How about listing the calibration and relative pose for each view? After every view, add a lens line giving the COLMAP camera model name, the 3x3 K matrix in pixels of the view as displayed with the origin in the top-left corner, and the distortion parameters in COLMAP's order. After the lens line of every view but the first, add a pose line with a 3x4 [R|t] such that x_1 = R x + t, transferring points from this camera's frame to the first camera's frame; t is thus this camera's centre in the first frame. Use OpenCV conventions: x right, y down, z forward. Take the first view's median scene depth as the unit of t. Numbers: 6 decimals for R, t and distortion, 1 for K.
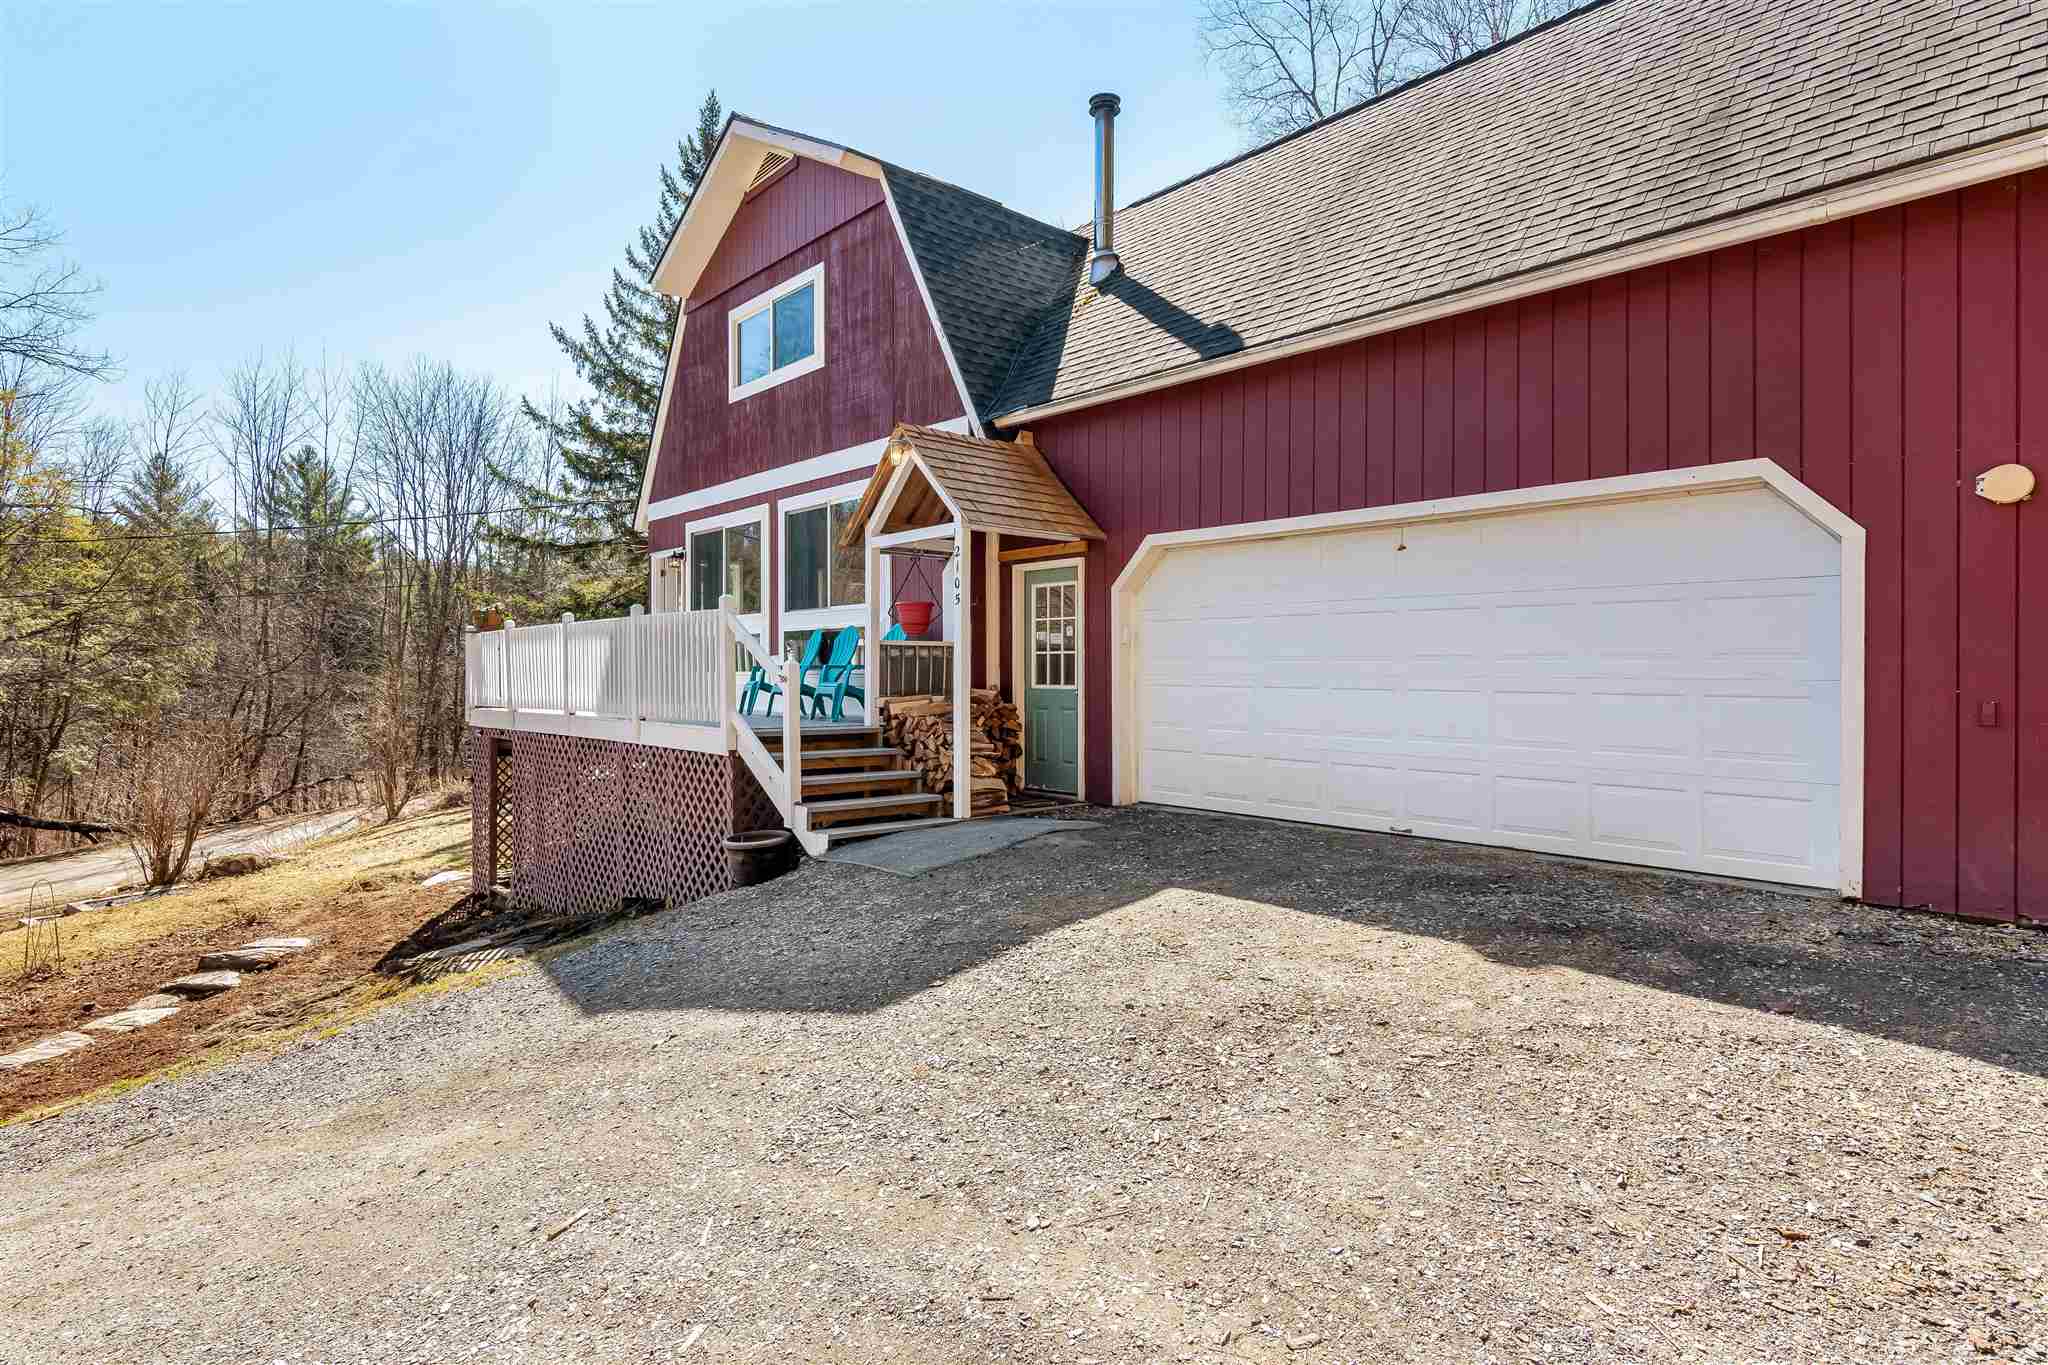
lens RADIAL K [[1084.3, 0, 1024.0], [0, 1084.3, 682.5], [0, 0, 1]] dist [0.001881, 0.000232]
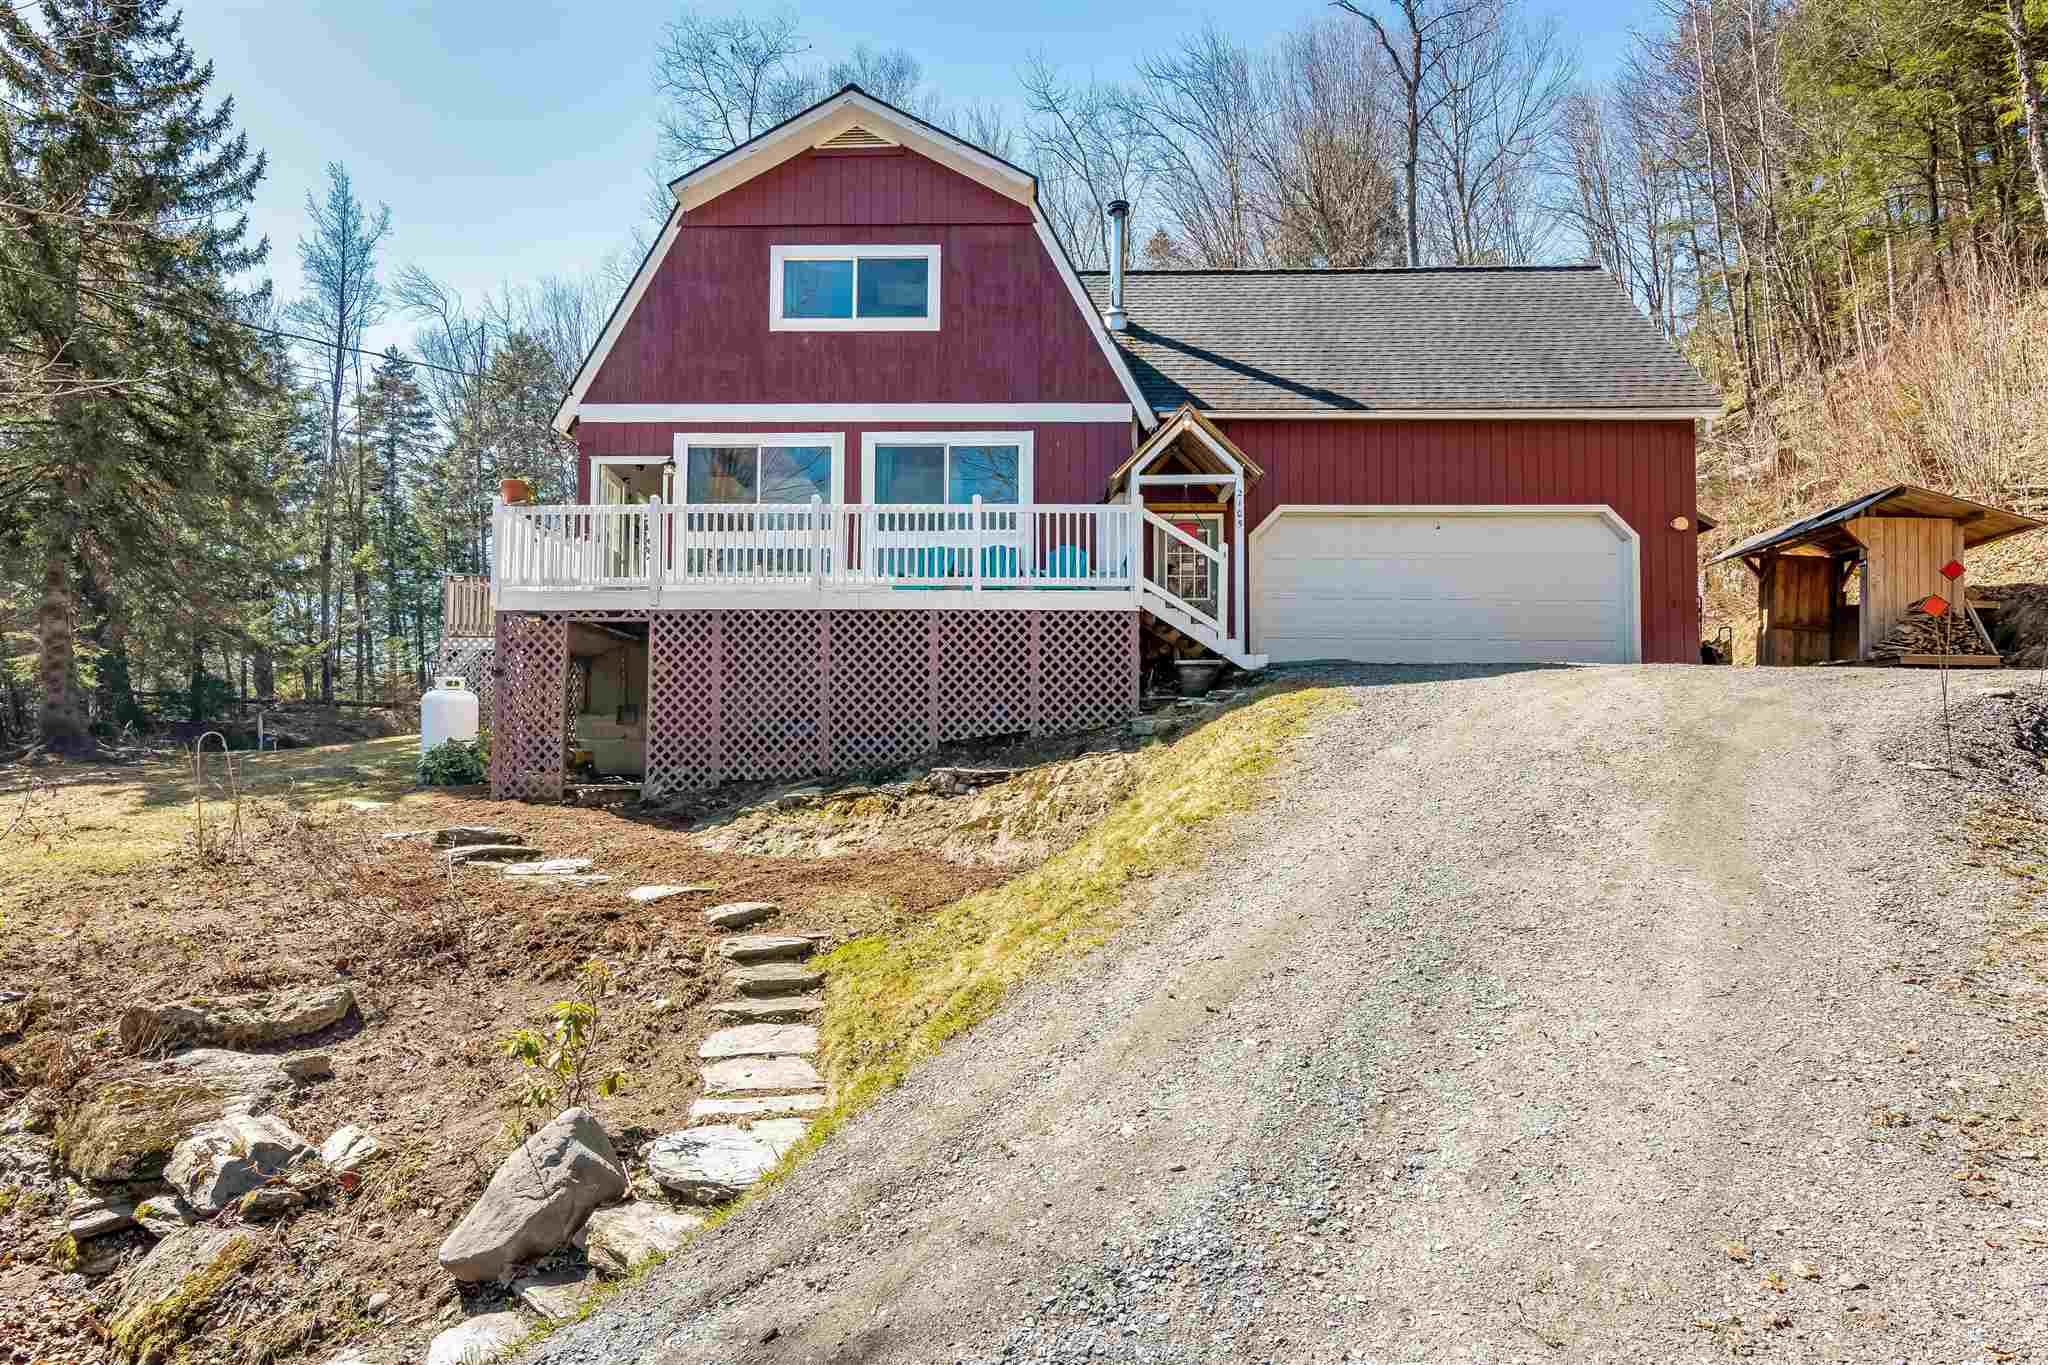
lens RADIAL K [[1158.6, 0, 1020.0], [0, 1158.6, 720.7], [0, 0, 1]] dist [-0.000206, 0.000189]
pose [[0.688326, 0.029959, 0.724783, -0.994357], [0.000352, 0.999133, -0.041634, 0.184823], [-0.725402, 0.028913, 0.687718, 0.064034]]
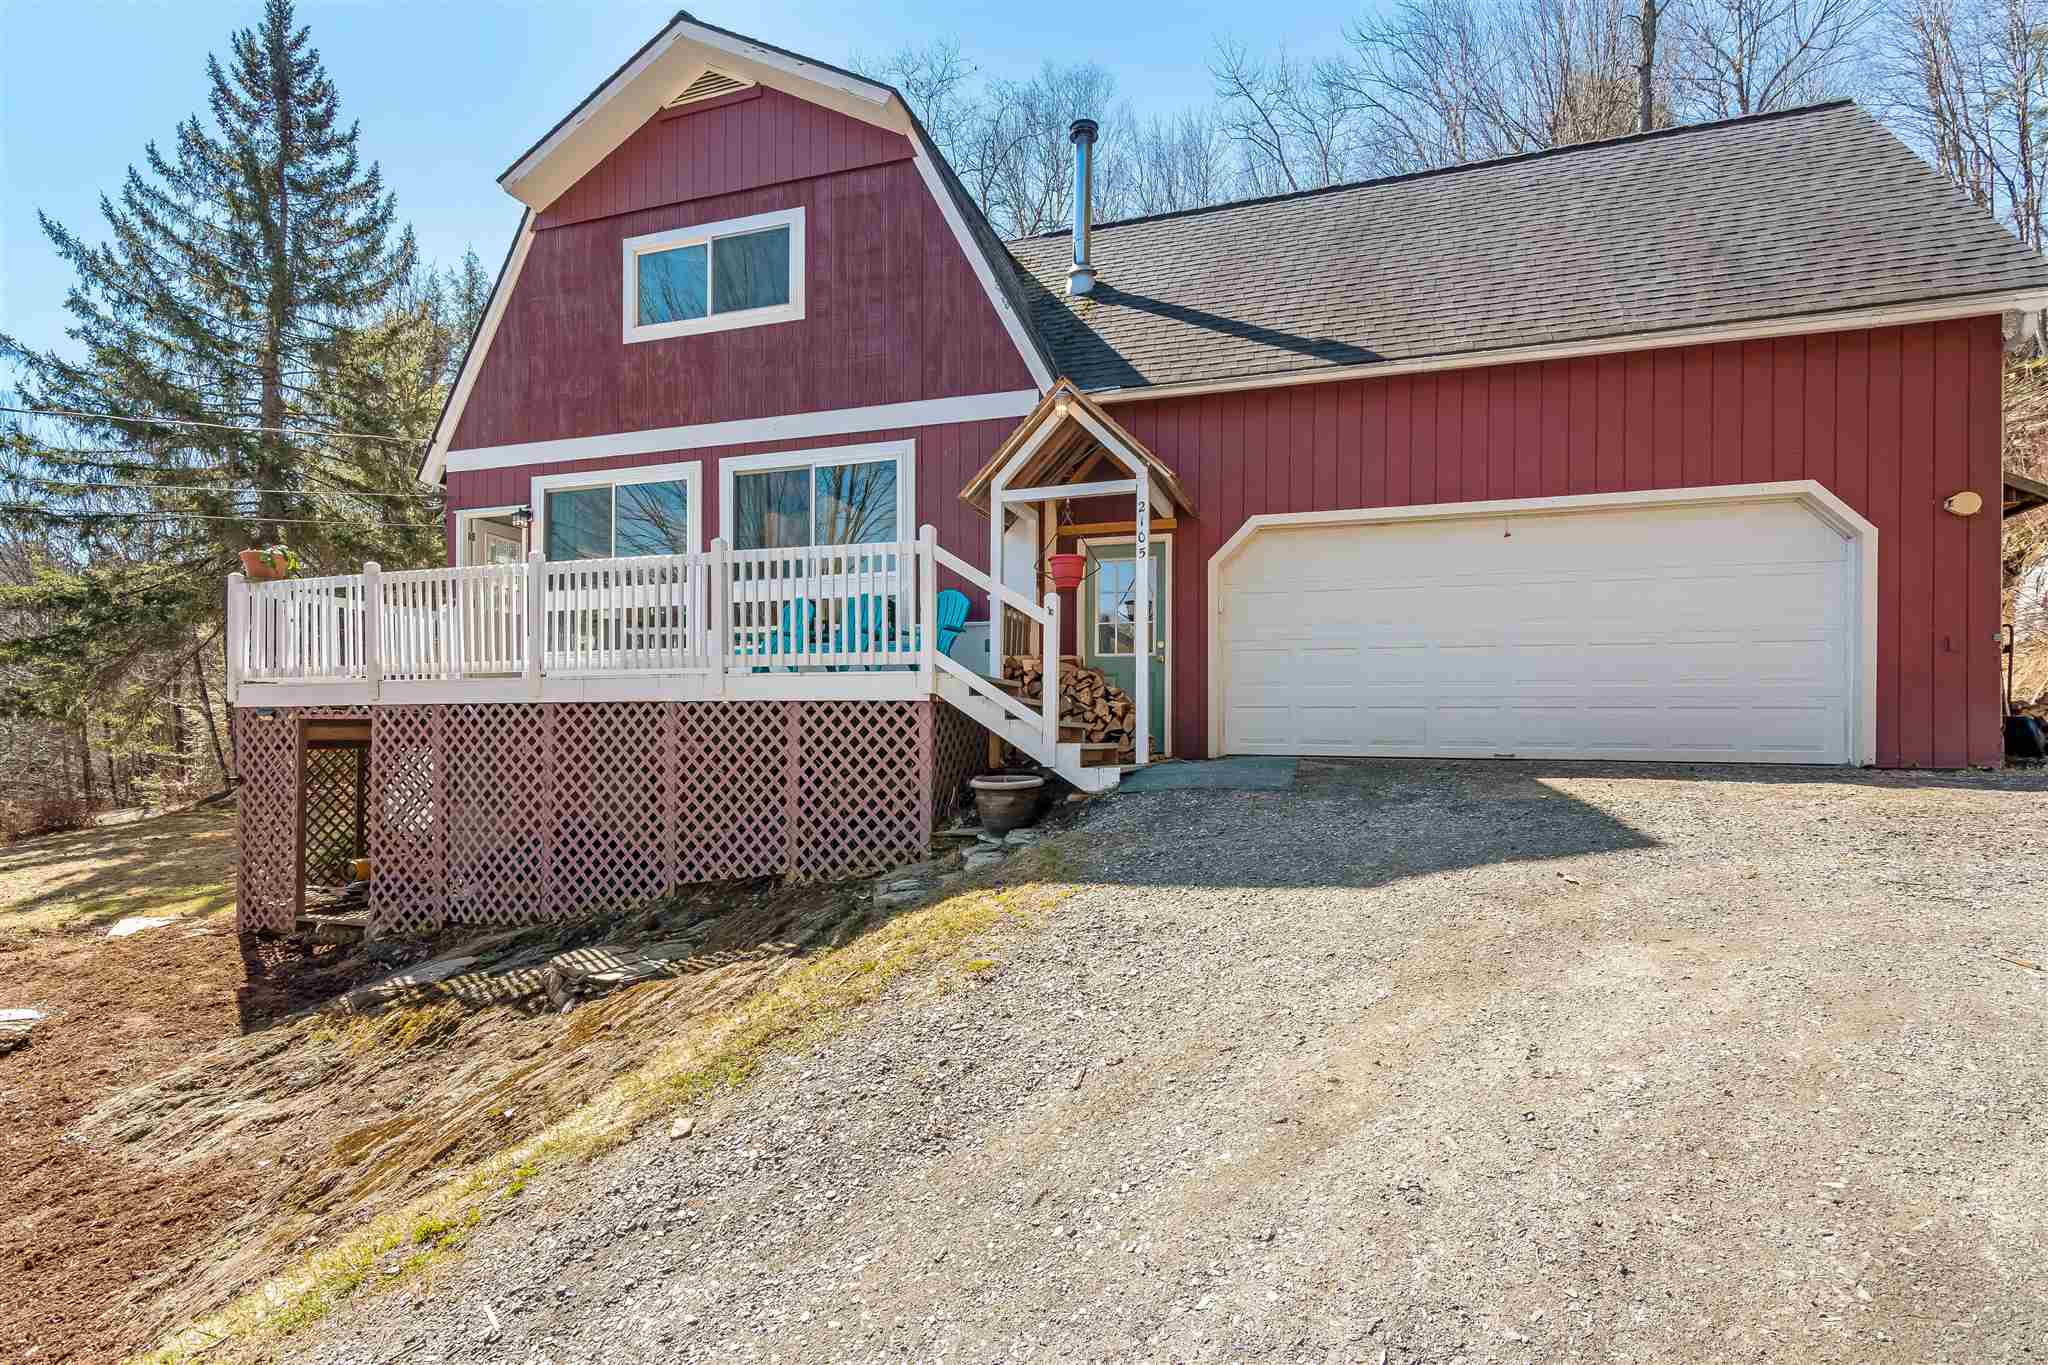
lens RADIAL K [[997.4, 0, 1023.2], [0, 997.4, 739.4], [0, 0, 1]] dist [0.003156, -0.000740]
pose [[0.867376, -0.000395, 0.497653, -0.429849], [0.000755, 1.000000, -0.000522, 0.068999], [-0.497653, 0.000828, 0.867376, 0.153094]]
